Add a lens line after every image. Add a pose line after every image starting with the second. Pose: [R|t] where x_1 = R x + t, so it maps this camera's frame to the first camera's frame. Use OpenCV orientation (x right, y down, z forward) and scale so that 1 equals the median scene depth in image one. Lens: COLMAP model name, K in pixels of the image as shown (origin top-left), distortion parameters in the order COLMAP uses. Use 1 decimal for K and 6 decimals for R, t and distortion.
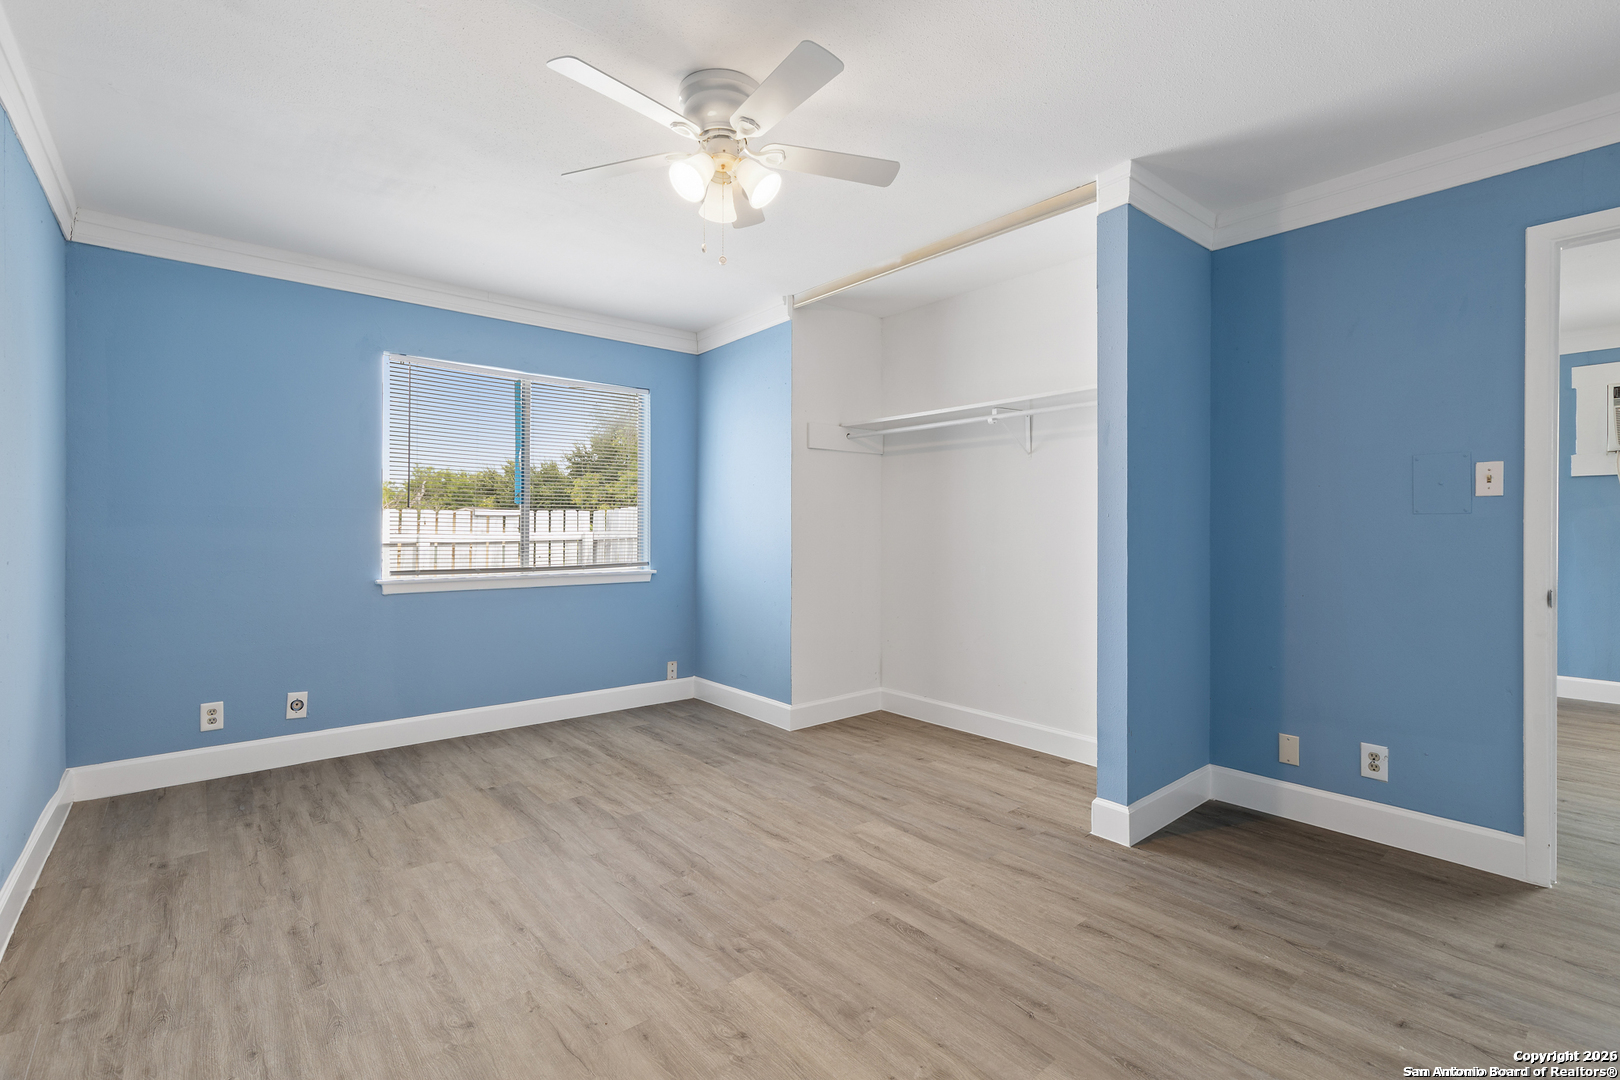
lens RADIAL K [[734.9, 0, 817.7], [0, 734.9, 526.8], [0, 0, 1]] dist [0.002221, -0.000214]
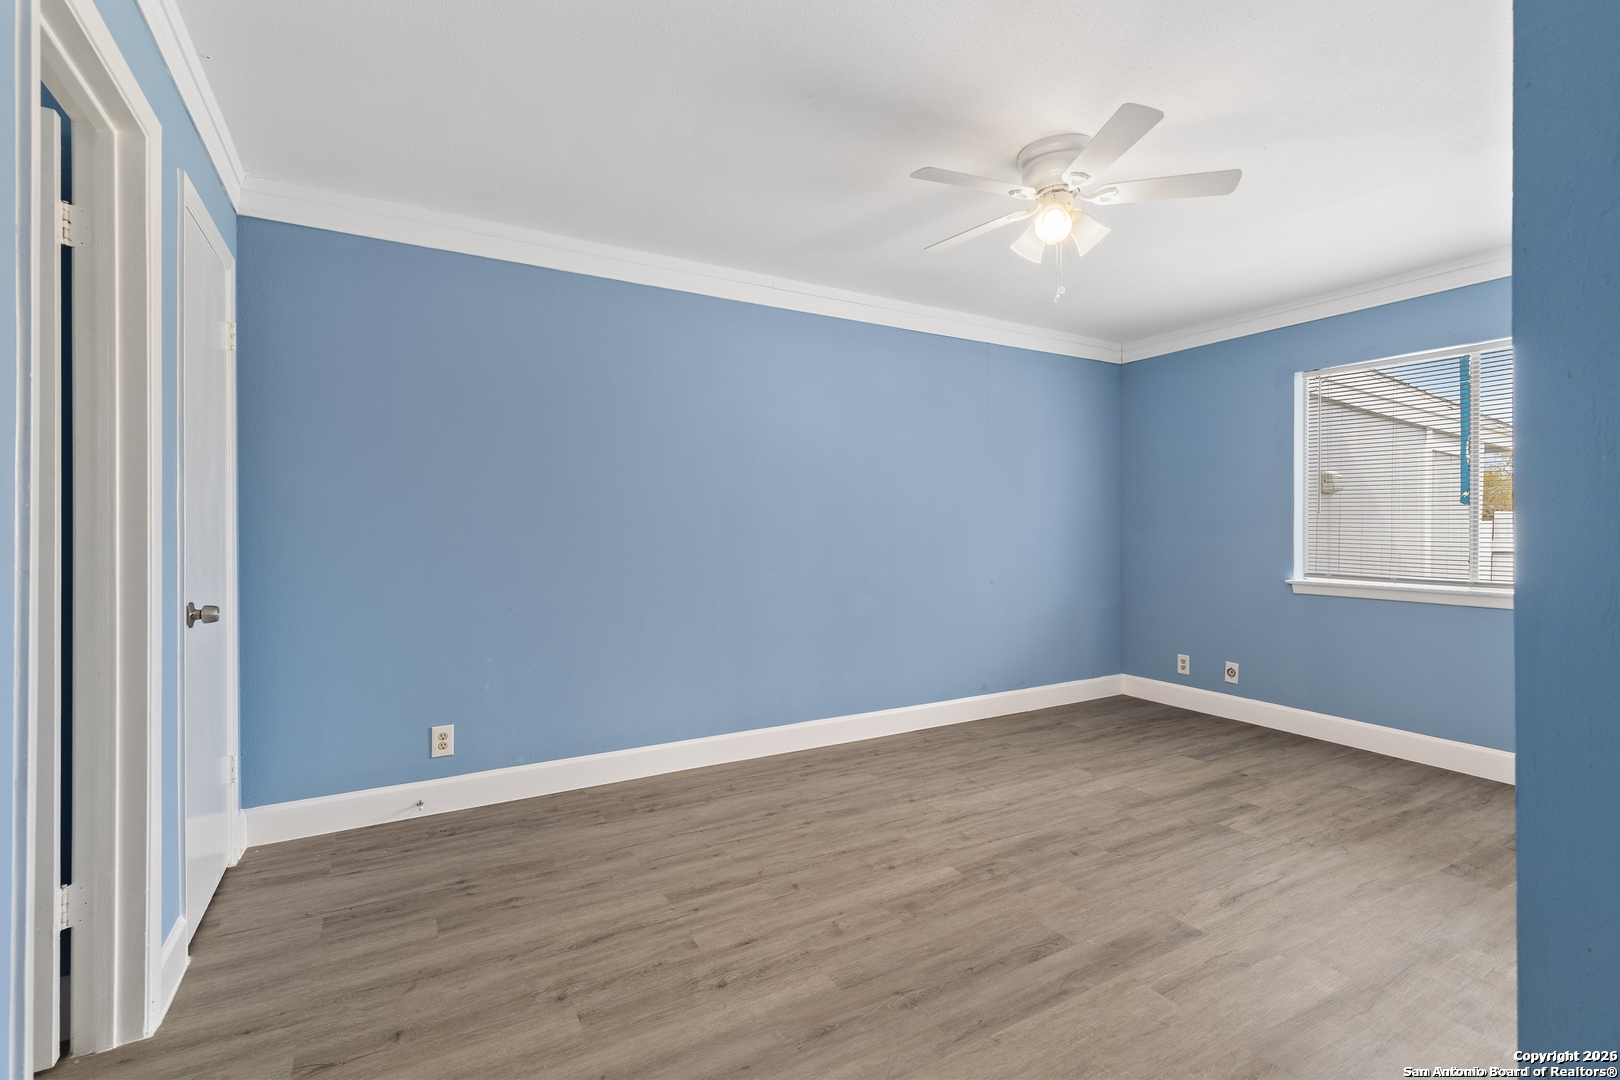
lens RADIAL K [[734.9, 0, 817.7], [0, 734.9, 526.8], [0, 0, 1]] dist [0.002221, -0.000214]
pose [[-0.183704, -0.002022, -0.982980, 0.894121], [-0.001838, 0.999997, -0.001714, -0.006275], [0.982980, 0.001492, -0.183707, 0.710333]]
